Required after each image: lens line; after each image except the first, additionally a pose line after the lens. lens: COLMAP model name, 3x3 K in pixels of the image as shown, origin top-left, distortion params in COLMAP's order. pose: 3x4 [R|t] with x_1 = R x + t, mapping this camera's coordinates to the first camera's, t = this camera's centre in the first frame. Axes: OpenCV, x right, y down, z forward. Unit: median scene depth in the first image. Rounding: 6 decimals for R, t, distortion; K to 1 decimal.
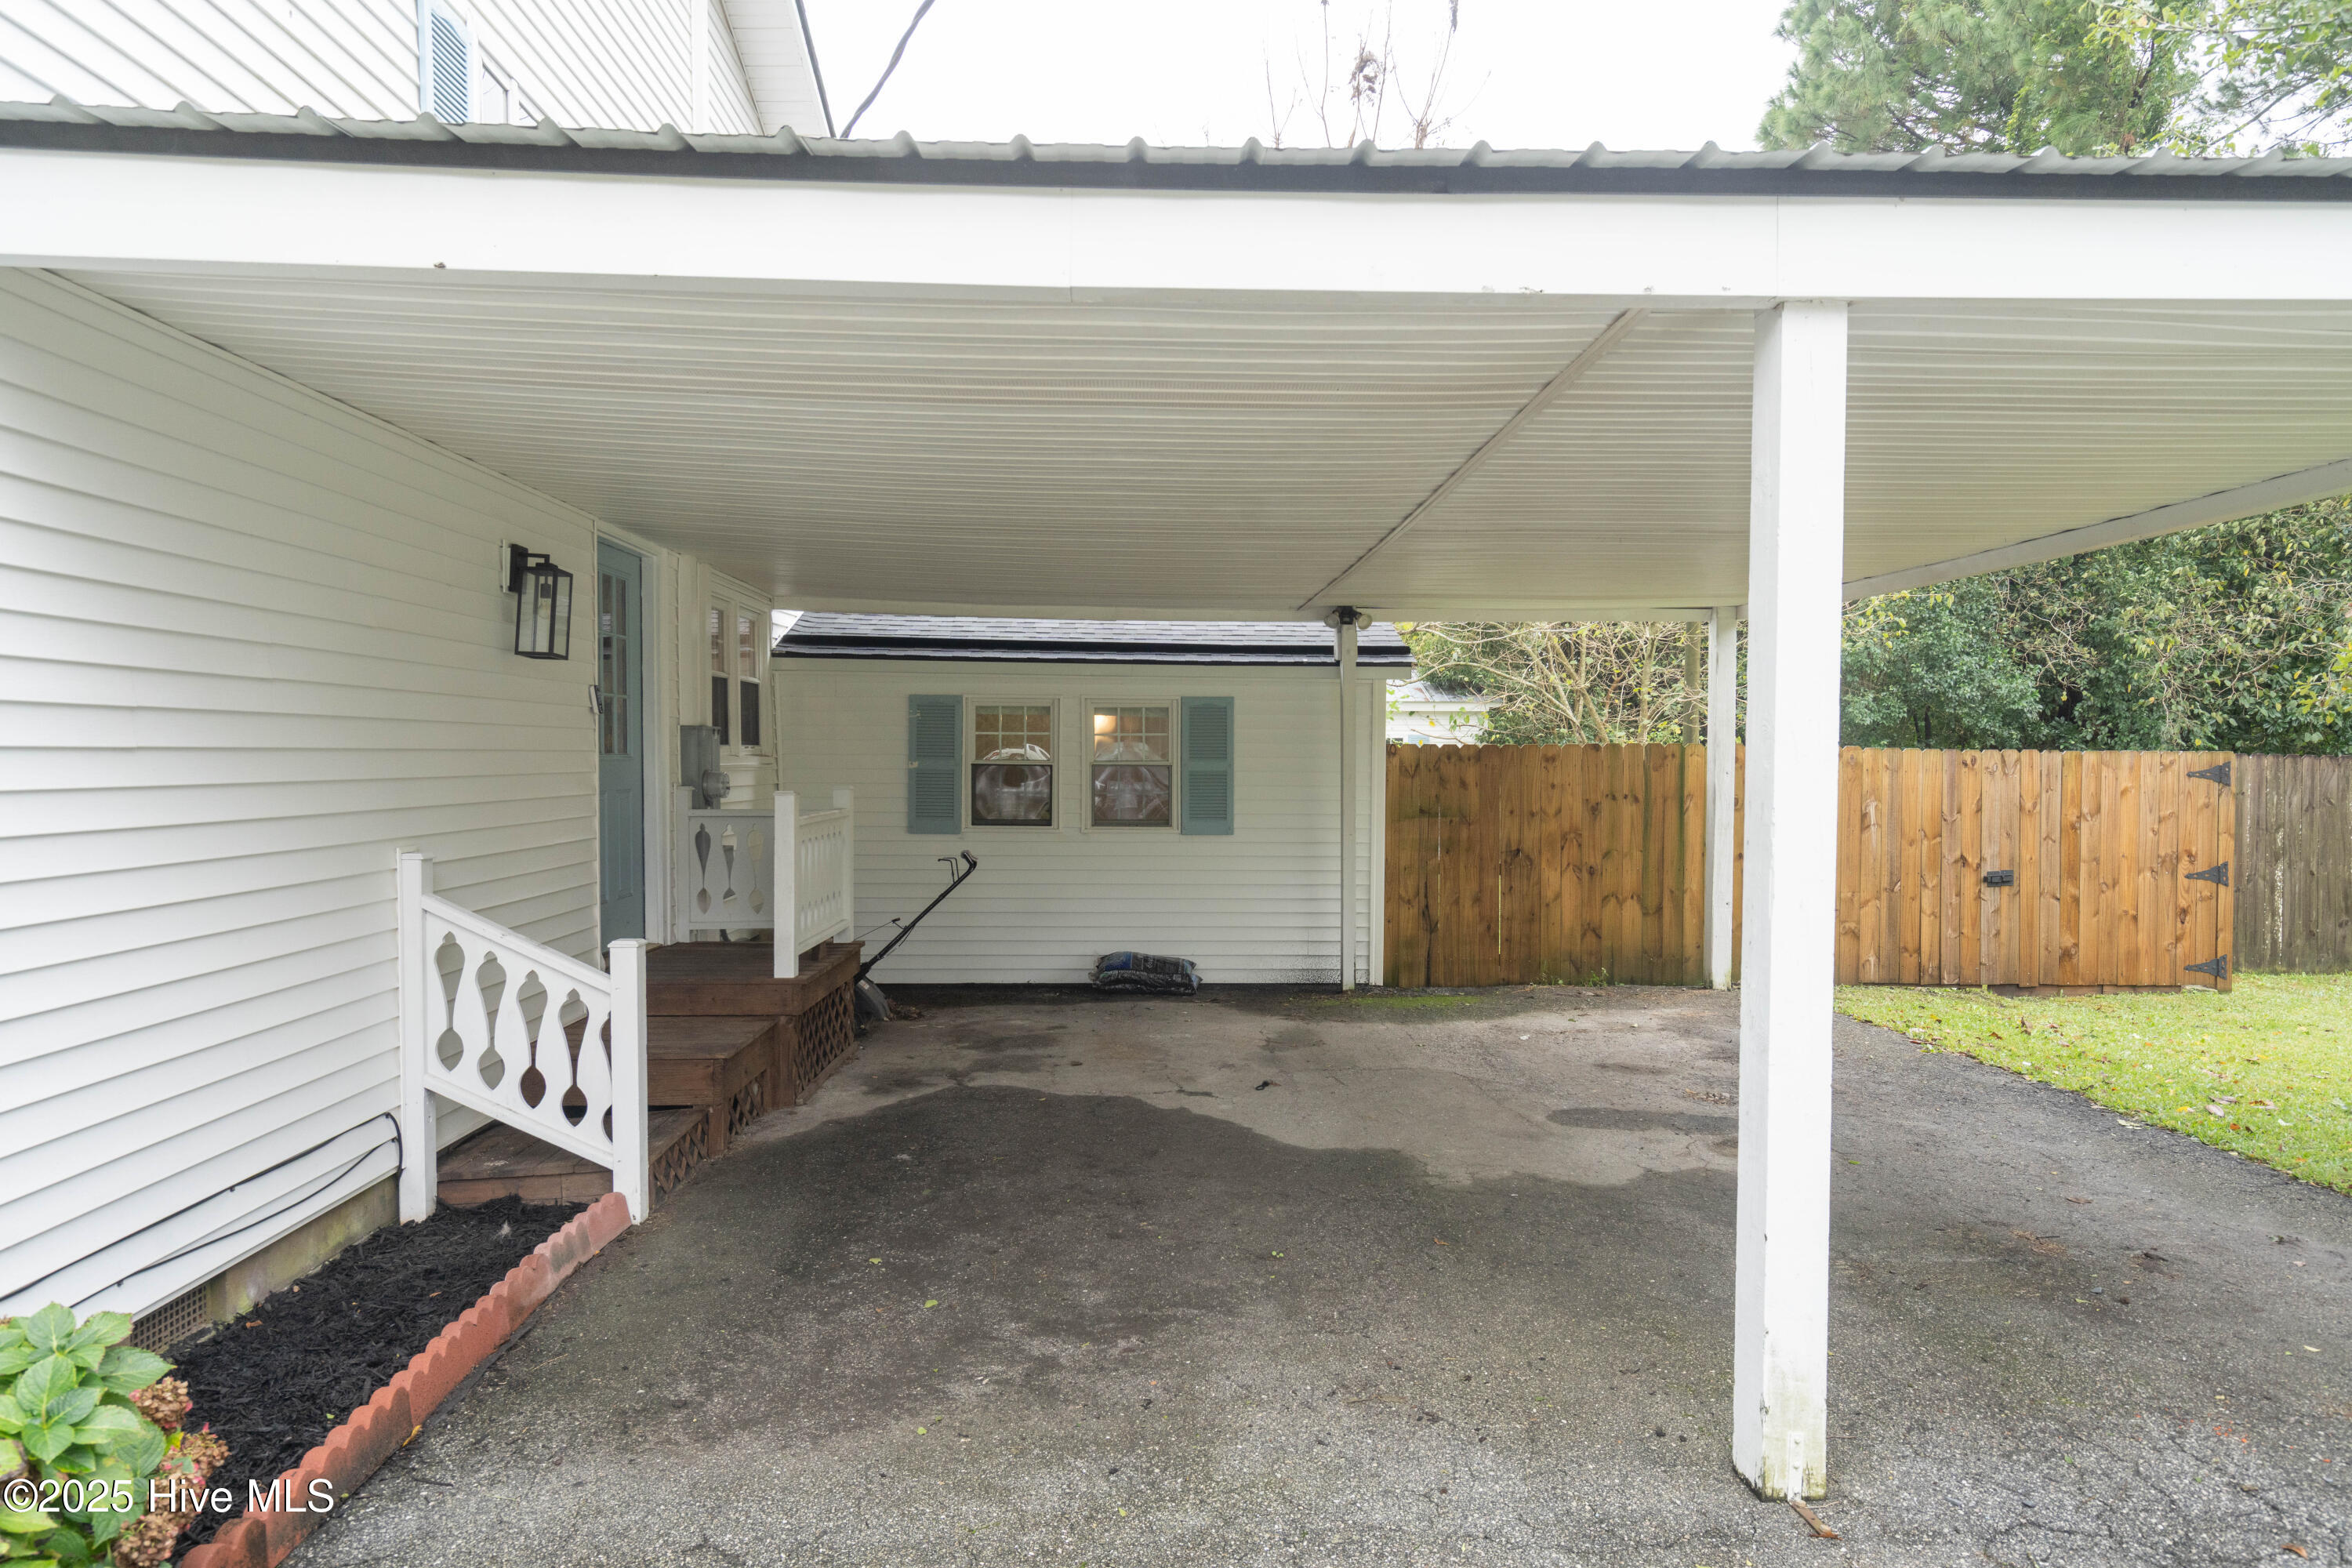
lens RADIAL K [[1499.7, 0, 1177.4], [0, 1499.7, 828.5], [0, 0, 1]] dist [0.011920, 0.001532]
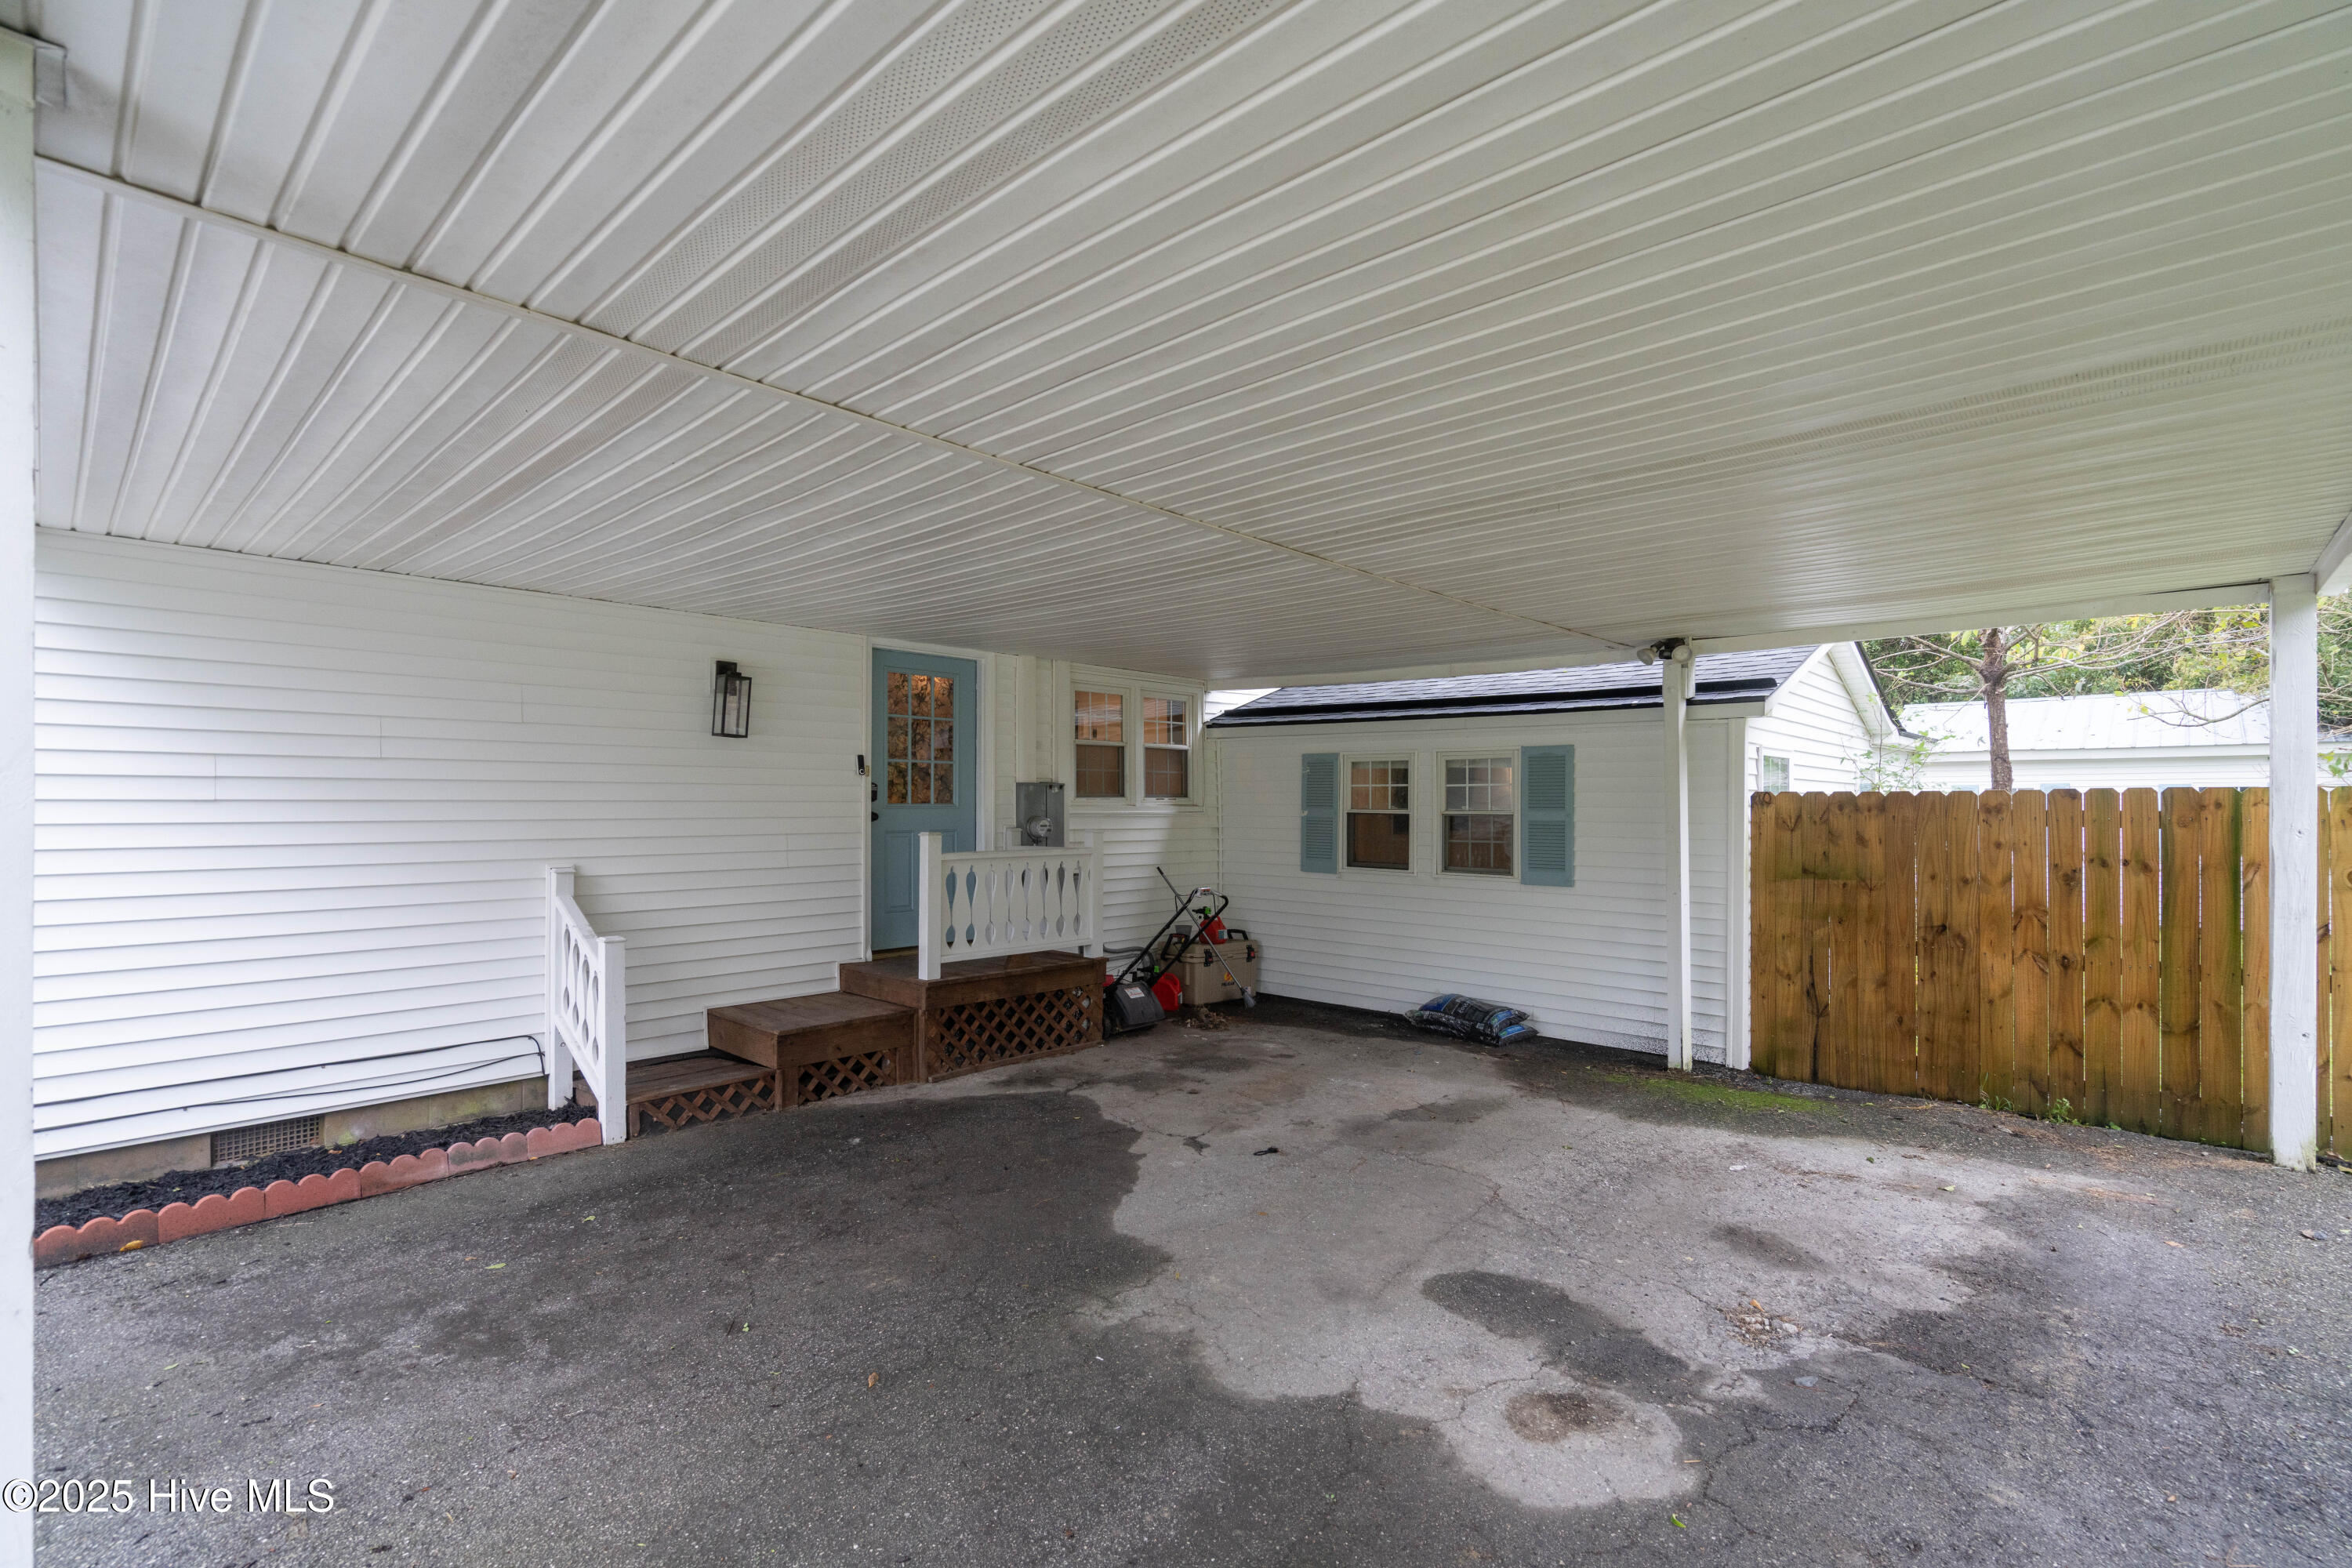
lens RADIAL K [[1073.6, 0, 1177.8], [0, 1073.6, 816.3], [0, 0, 1]] dist [-0.001538, 0.001017]
pose [[0.706038, 0.007191, -0.708138, 0.348963], [-0.034644, 0.999102, -0.024395, -0.015701], [0.707326, 0.041756, 0.705653, 0.329874]]
